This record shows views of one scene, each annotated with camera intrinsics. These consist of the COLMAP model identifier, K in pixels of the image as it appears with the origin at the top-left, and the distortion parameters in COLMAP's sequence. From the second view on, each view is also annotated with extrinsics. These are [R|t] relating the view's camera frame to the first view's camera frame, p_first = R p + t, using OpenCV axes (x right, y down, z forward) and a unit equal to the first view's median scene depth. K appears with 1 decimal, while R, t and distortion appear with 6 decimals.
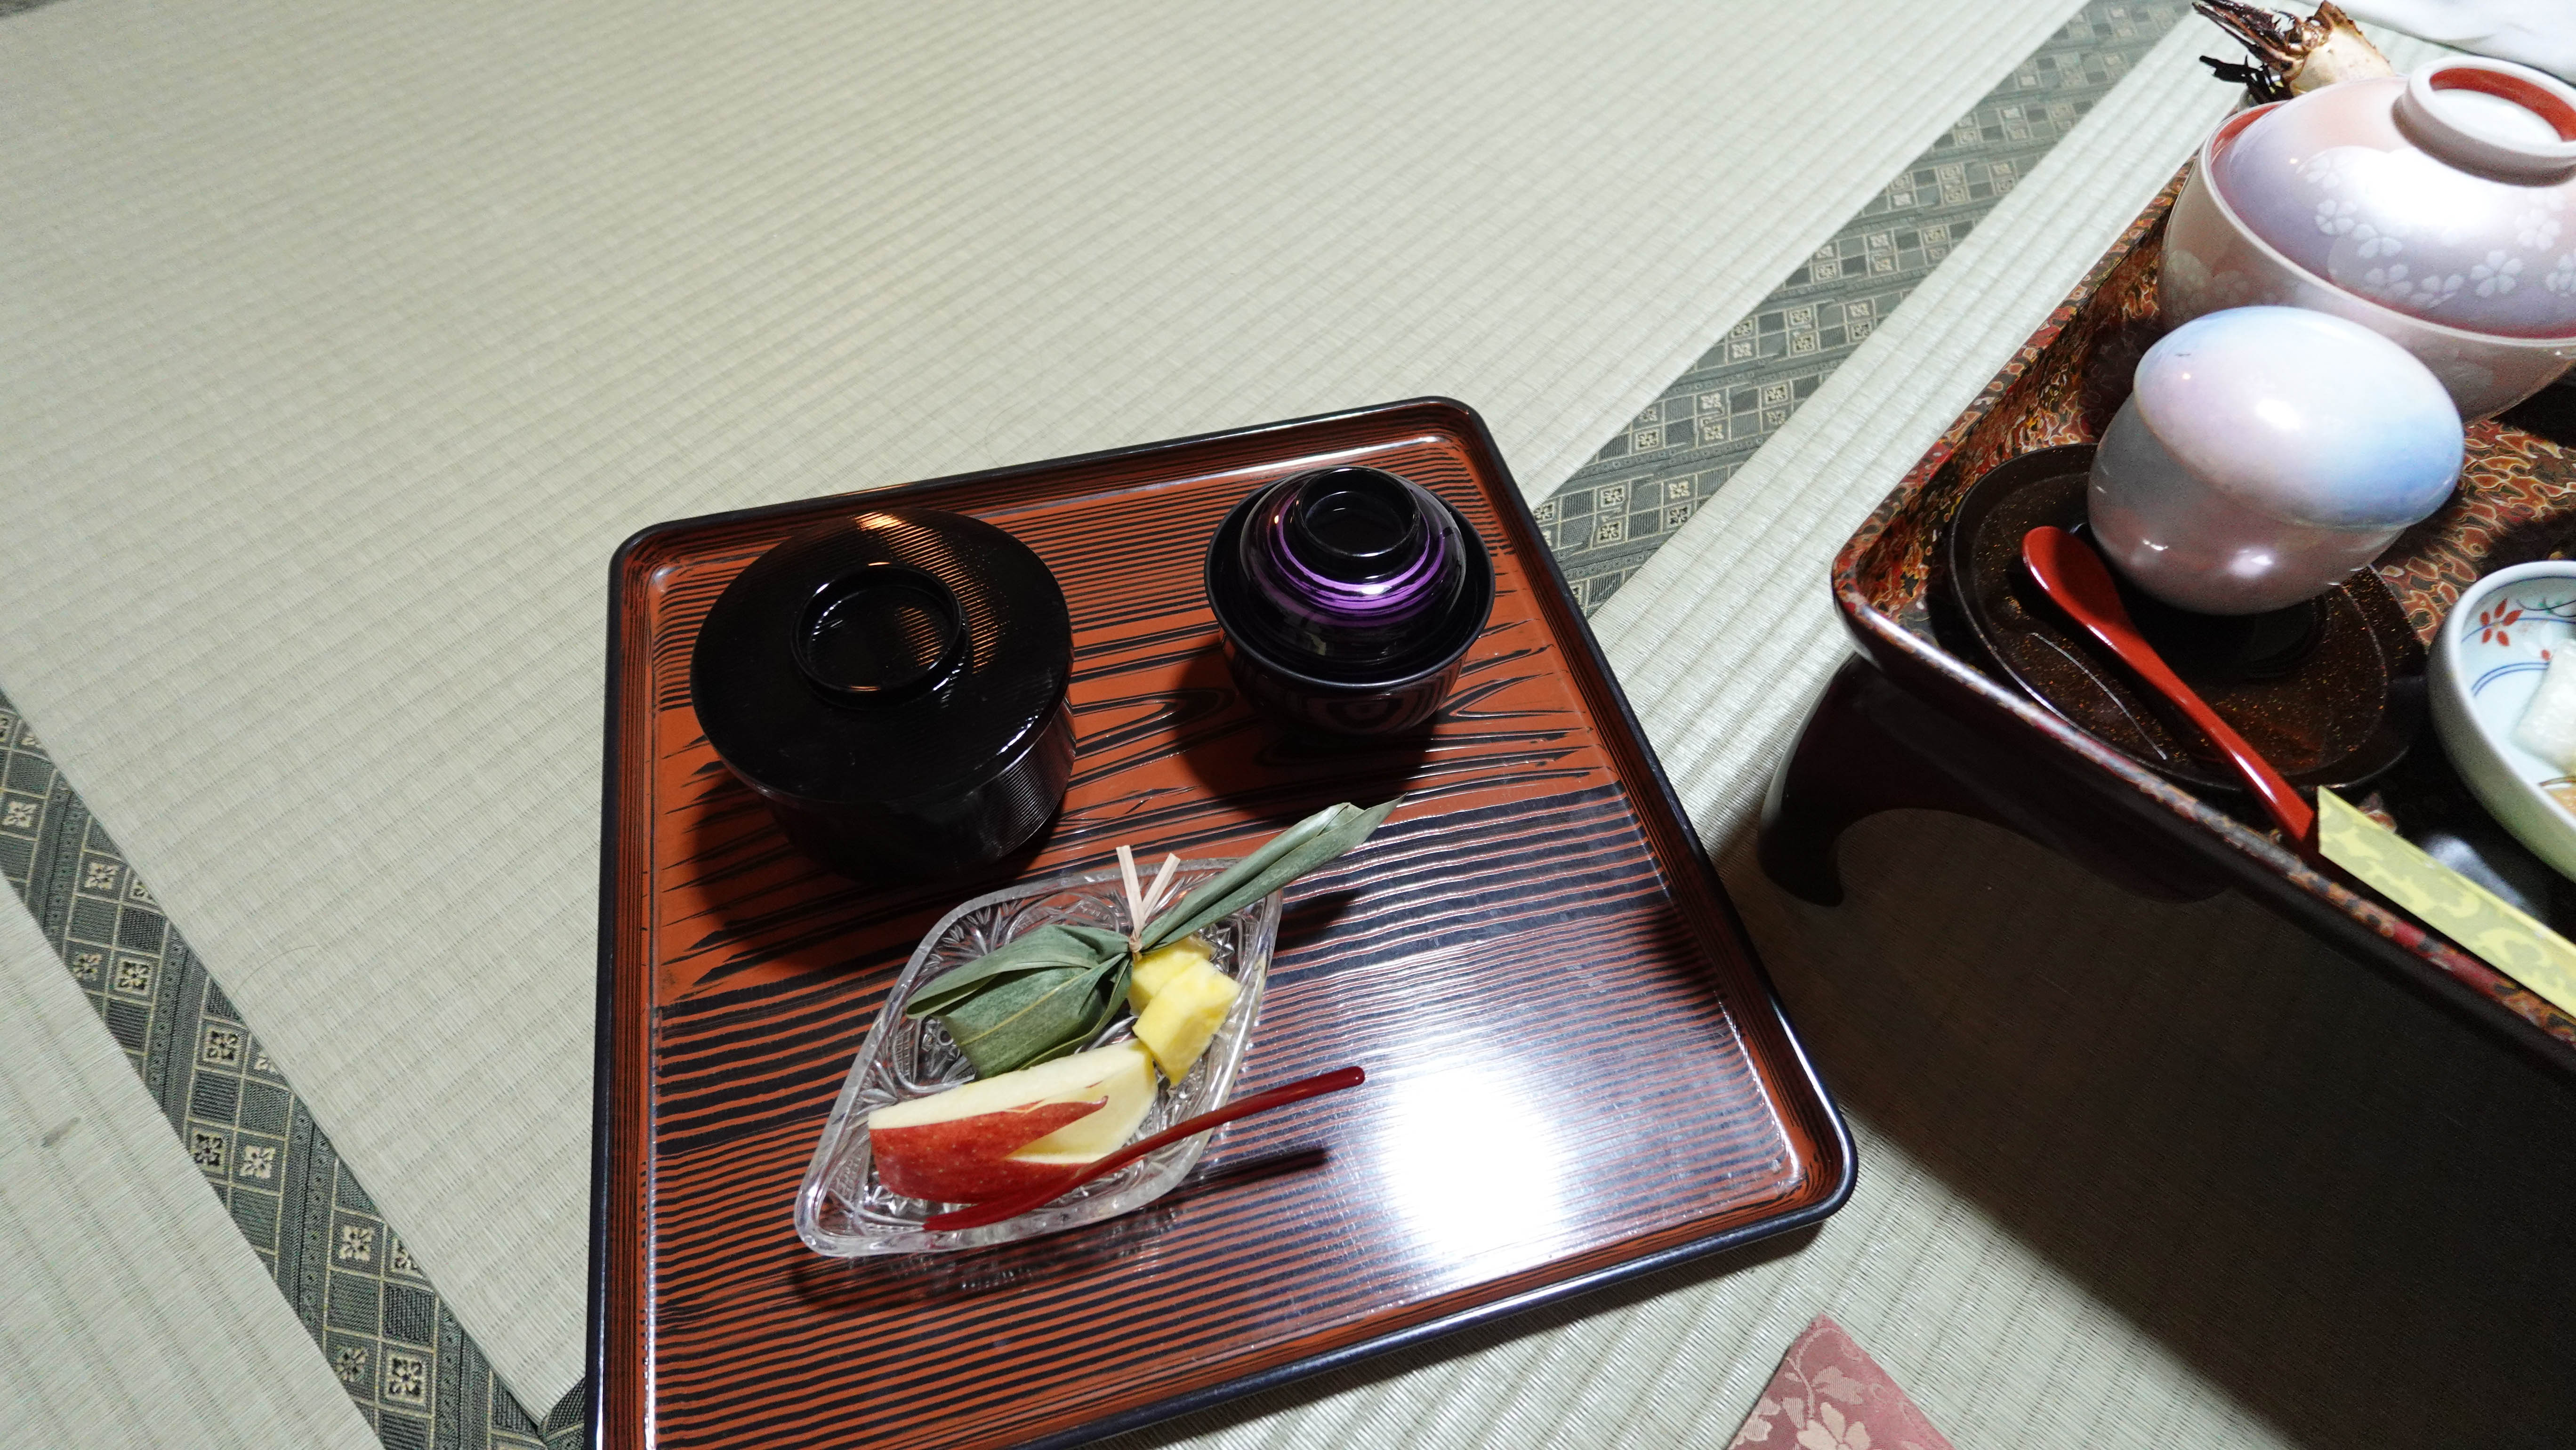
lens RADIAL K [[1329.0, 0, 1288.3], [0, 1329.0, 720.7], [0, 0, 1]] dist [-0.000625, -0.000197]
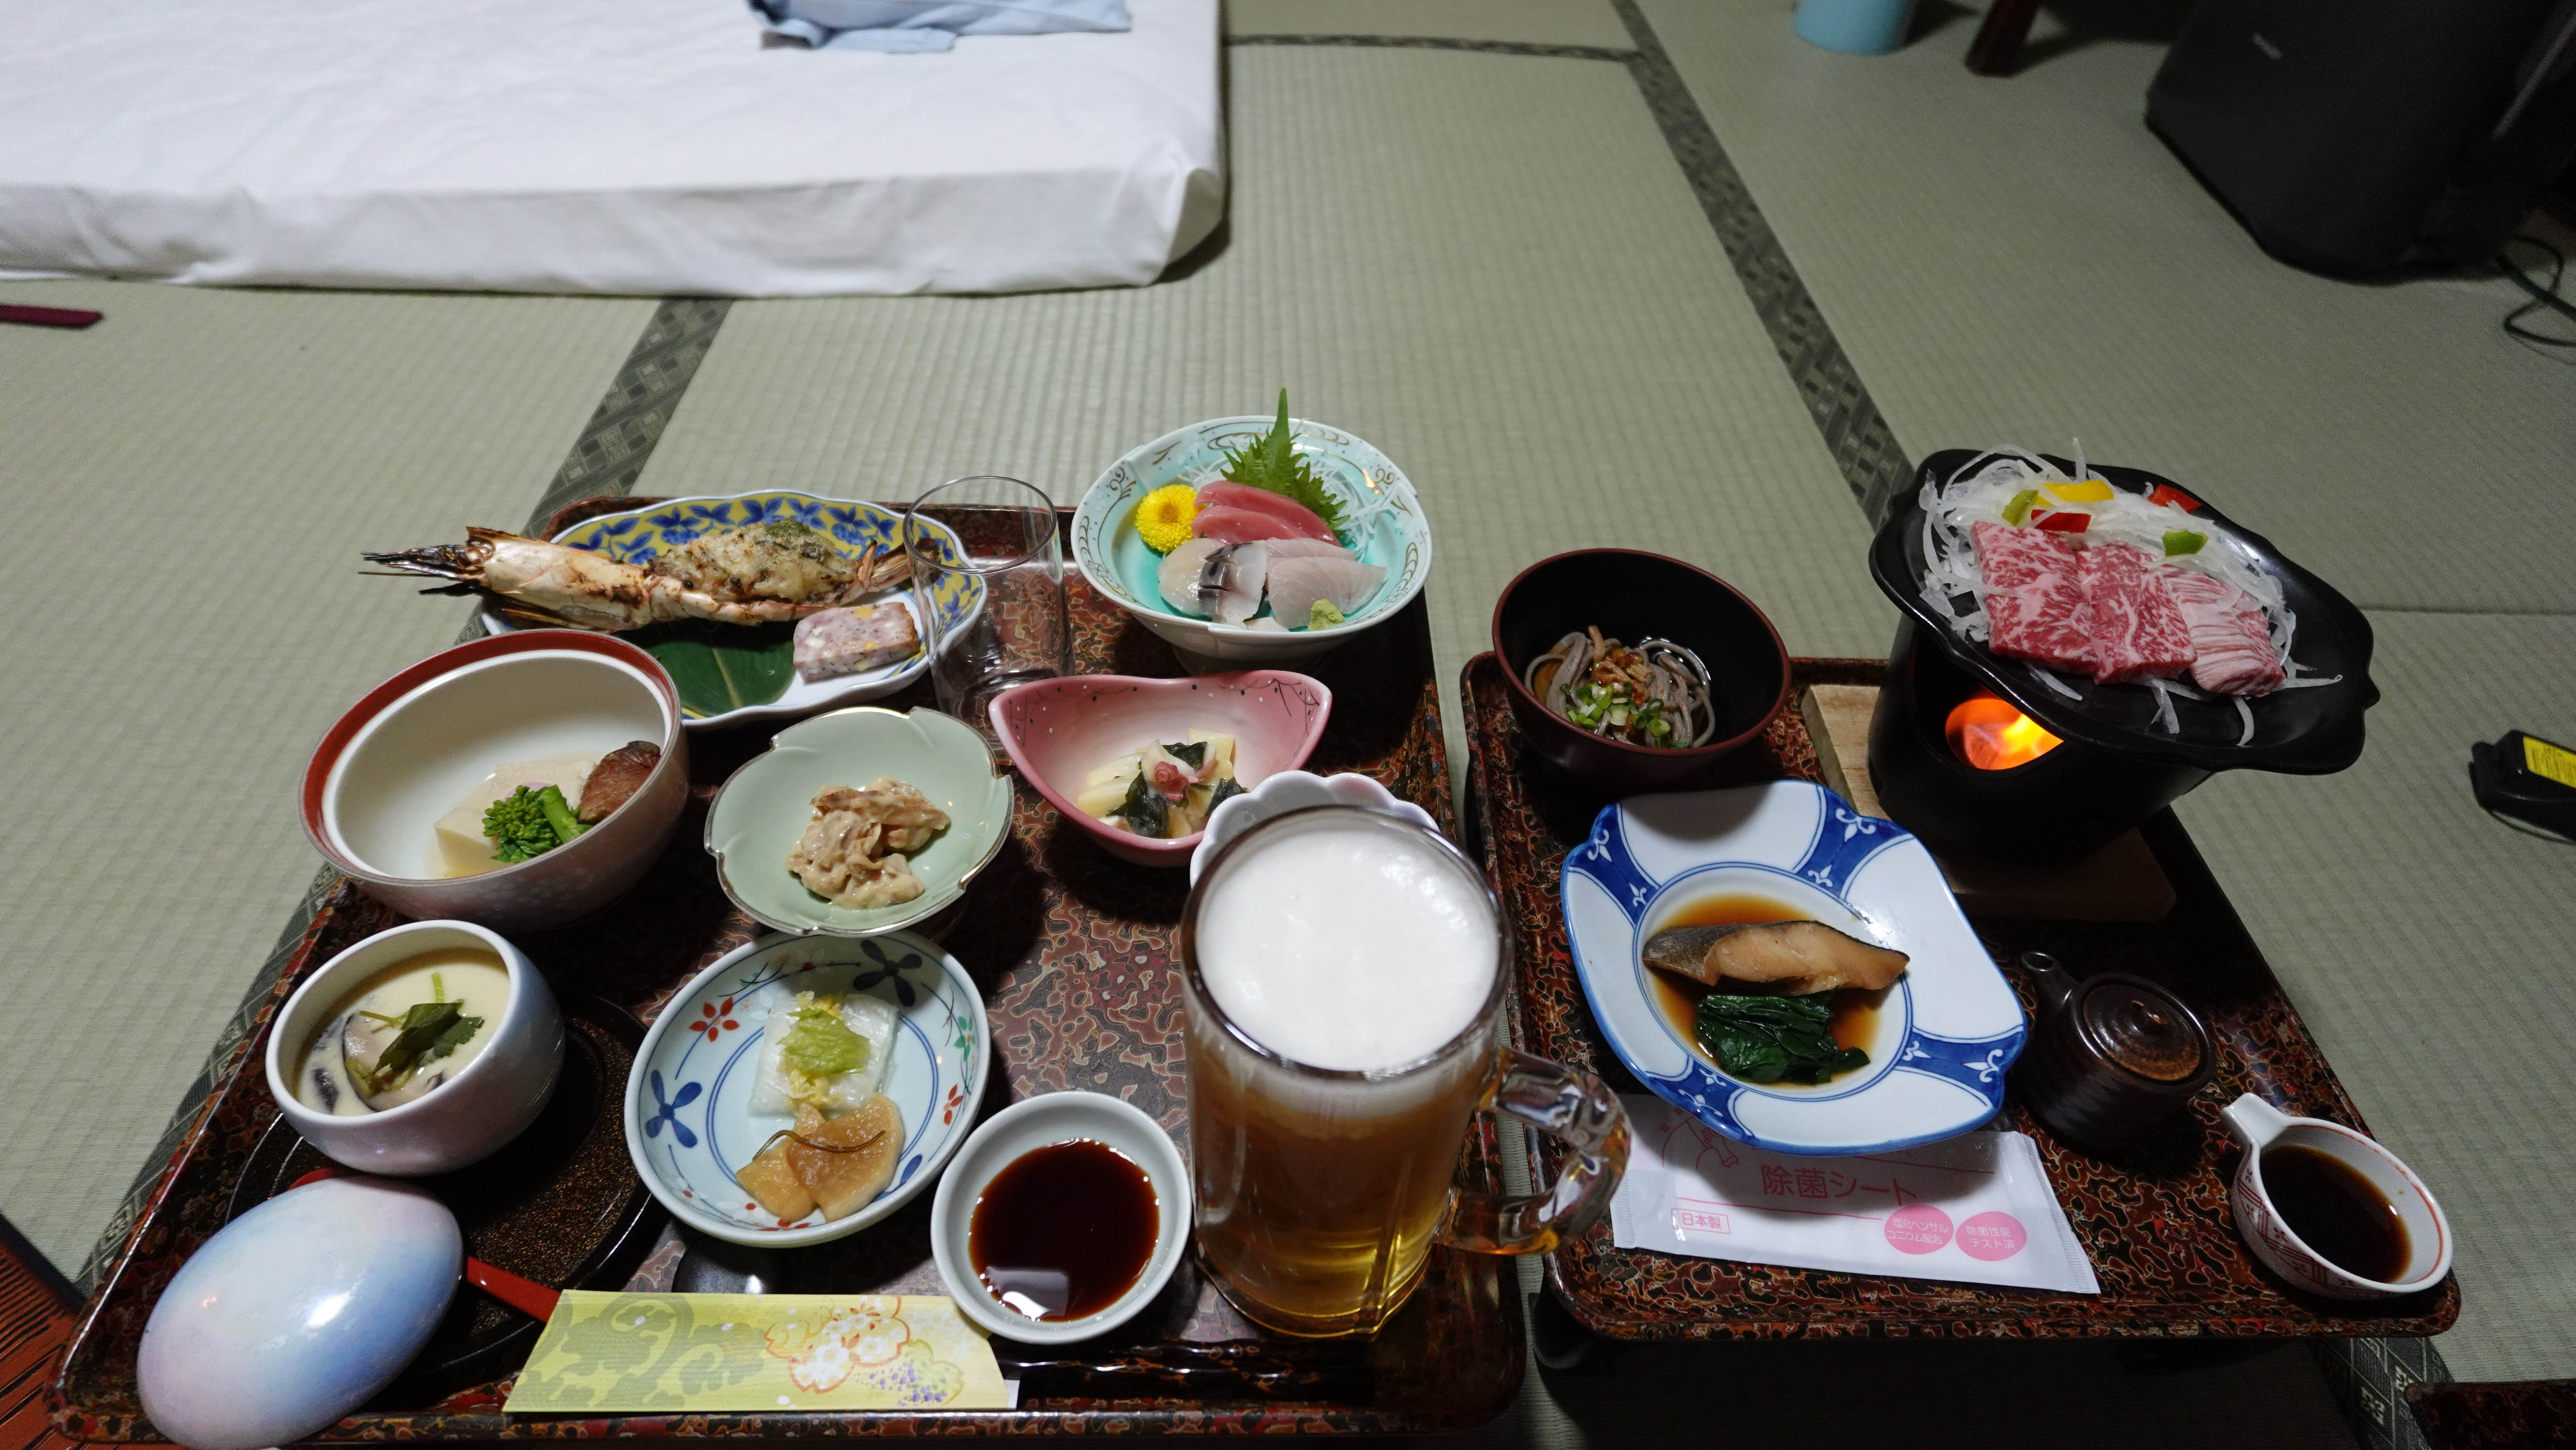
lens RADIAL K [[1329.0, 0, 1290.9], [0, 1329.0, 728.7], [0, 0, 1]] dist [-0.000625, -0.000197]
pose [[0.727995, -0.498350, 0.470819, 0.498626], [0.549365, 0.834880, 0.034255, -0.028213], [-0.410148, 0.233714, 0.881565, -0.209058]]
